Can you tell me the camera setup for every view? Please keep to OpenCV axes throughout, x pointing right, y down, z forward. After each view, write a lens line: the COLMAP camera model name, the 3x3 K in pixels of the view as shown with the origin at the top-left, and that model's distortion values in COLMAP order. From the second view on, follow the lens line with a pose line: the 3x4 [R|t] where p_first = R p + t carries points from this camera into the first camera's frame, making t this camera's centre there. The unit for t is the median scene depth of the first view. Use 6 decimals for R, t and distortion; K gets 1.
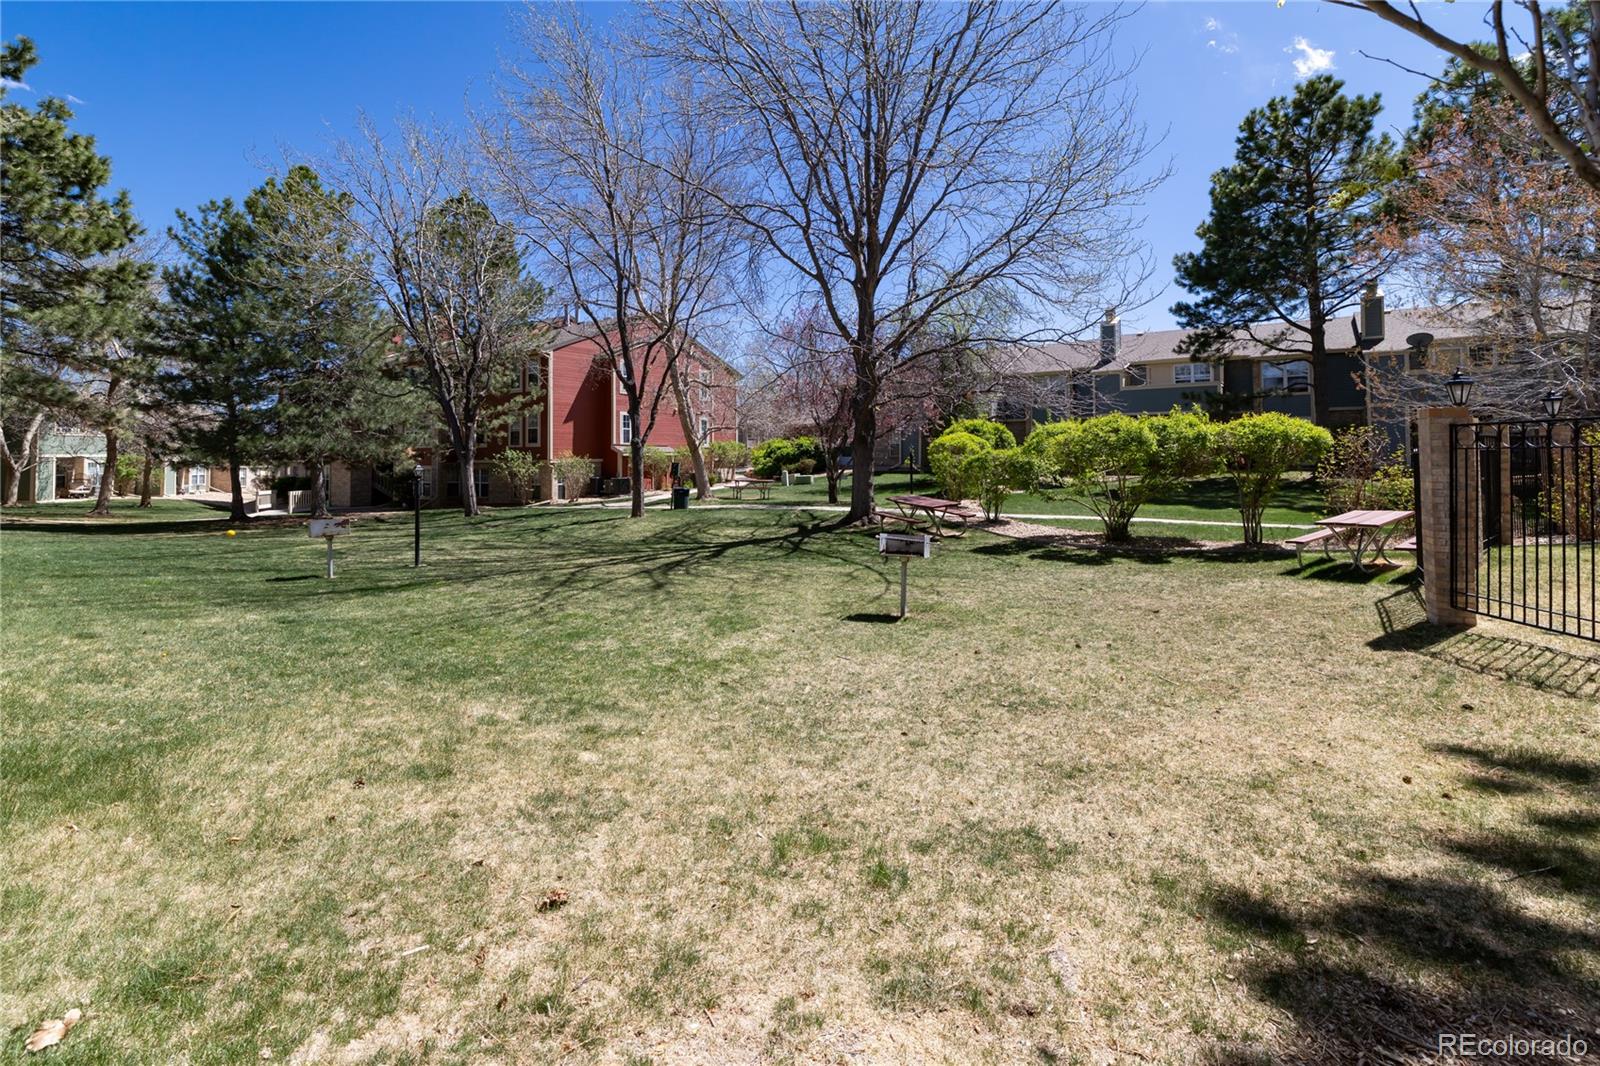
lens RADIAL K [[696.6, 0, 783.7], [0, 696.6, 475.1], [0, 0, 1]] dist [-0.000014, 0.001521]
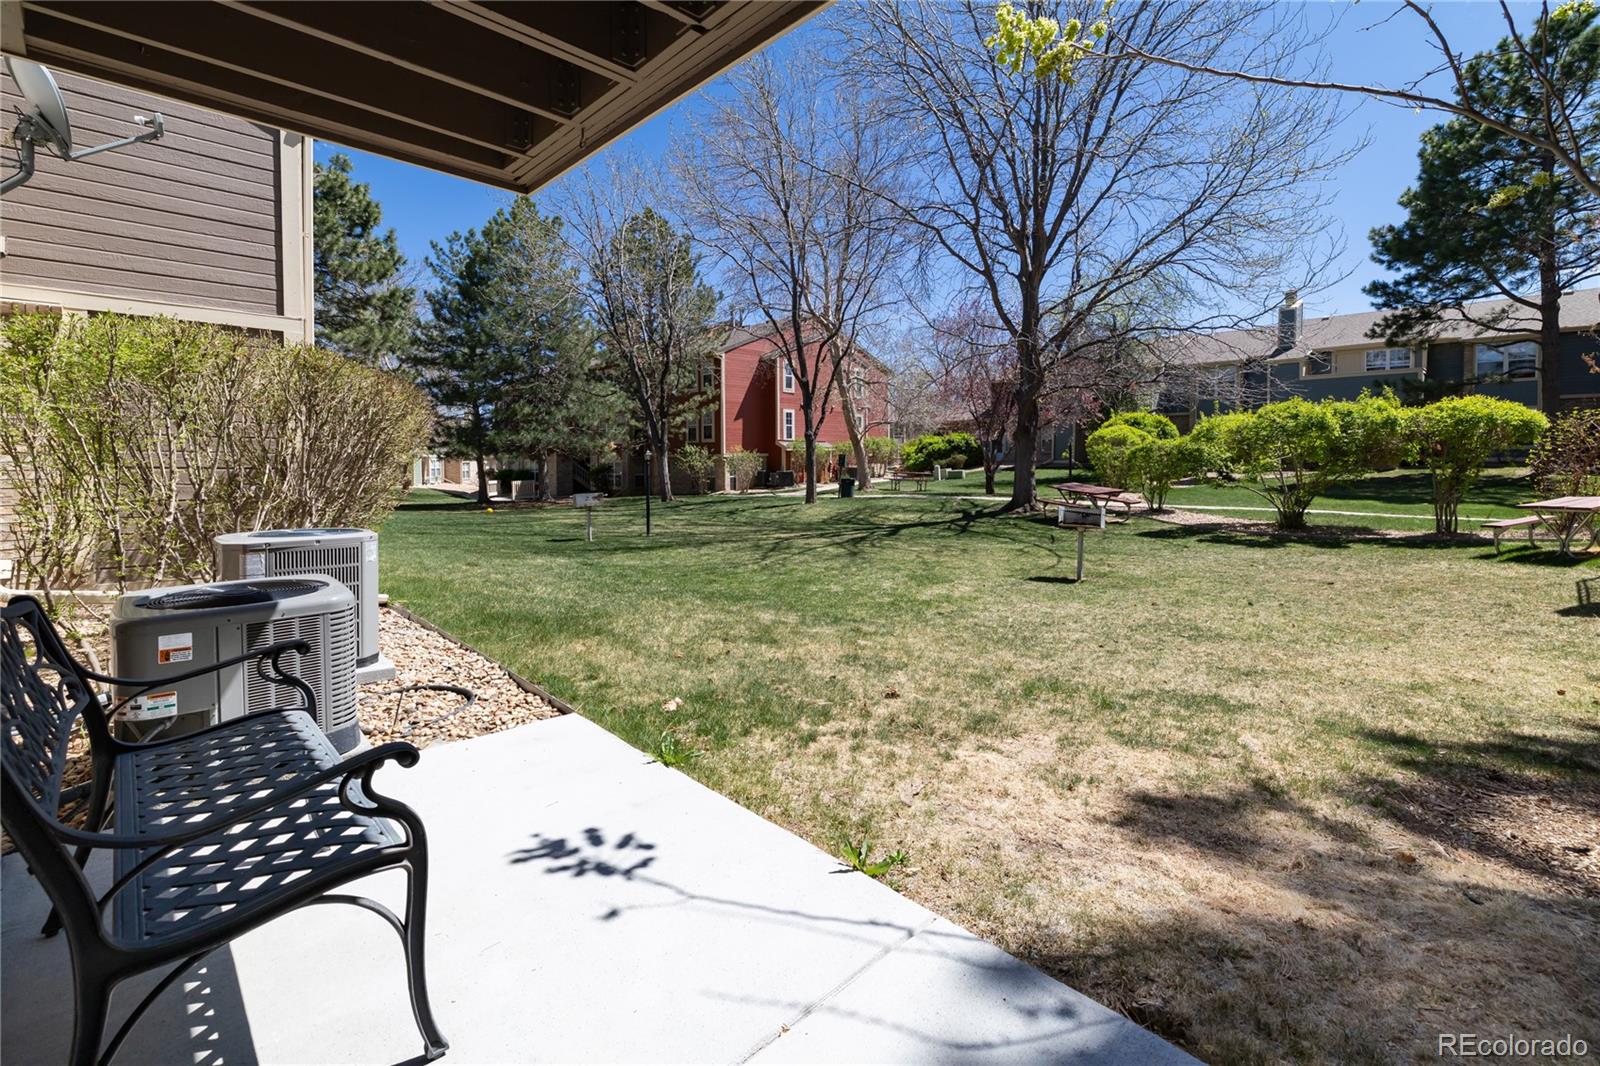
lens RADIAL K [[703.5, 0, 799.6], [0, 703.5, 518.5], [0, 0, 1]] dist [-0.002516, 0.000635]
pose [[0.986638, 0.008544, -0.162706, -0.047774], [0.000609, 0.998424, 0.056122, 0.022152], [0.162929, -0.055471, 0.985077, -0.095423]]
